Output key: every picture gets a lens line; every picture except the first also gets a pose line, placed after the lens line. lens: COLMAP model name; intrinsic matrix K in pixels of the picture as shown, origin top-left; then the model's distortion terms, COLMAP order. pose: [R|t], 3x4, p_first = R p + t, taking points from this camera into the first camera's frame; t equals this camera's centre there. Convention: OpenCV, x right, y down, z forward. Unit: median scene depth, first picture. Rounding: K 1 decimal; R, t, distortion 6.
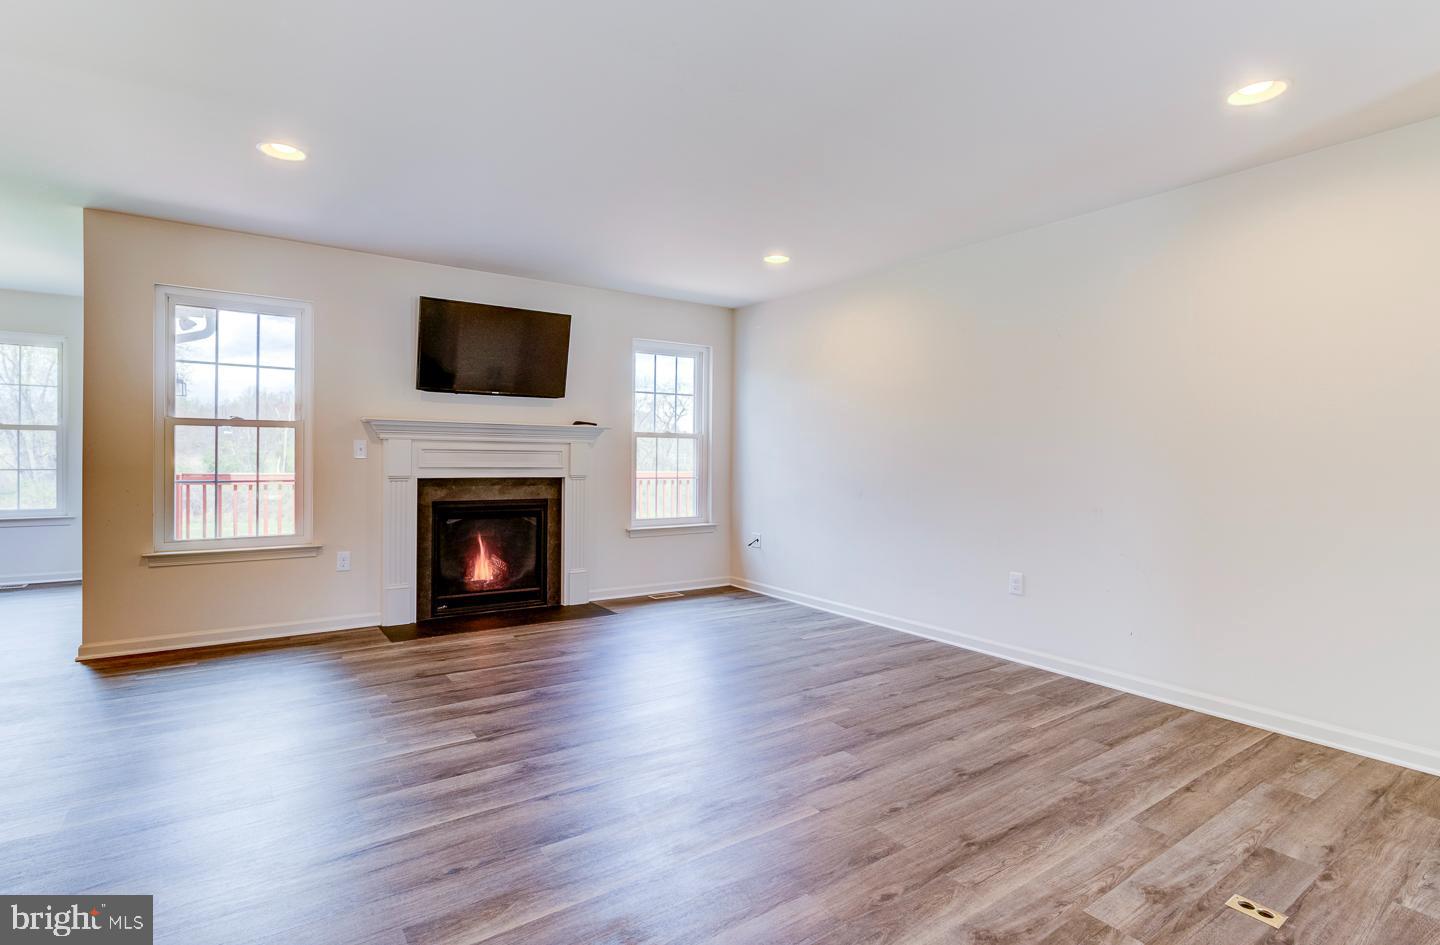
lens RADIAL K [[702.7, 0, 714.1], [0, 702.7, 461.5], [0, 0, 1]] dist [0.001284, 0.000883]
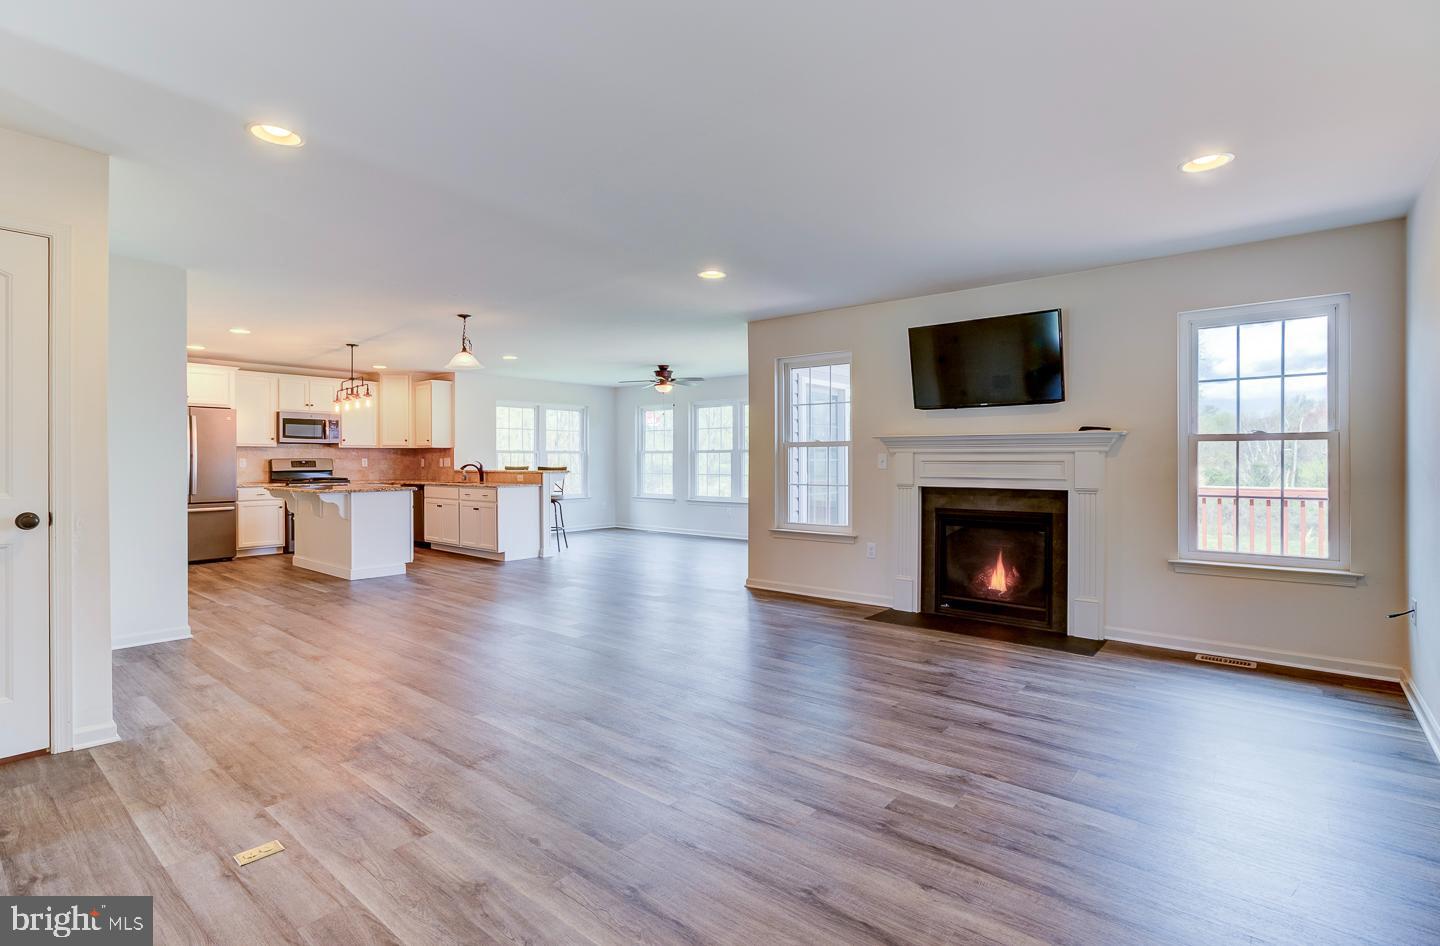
lens RADIAL K [[680.5, 0, 714.5], [0, 680.5, 456.9], [0, 0, 1]] dist [-0.004790, 0.000788]
pose [[0.263554, -0.017627, -0.964483, 0.546366], [-0.009587, 0.999736, -0.020891, 0.002253], [0.964597, 0.014752, 0.263316, 0.378837]]
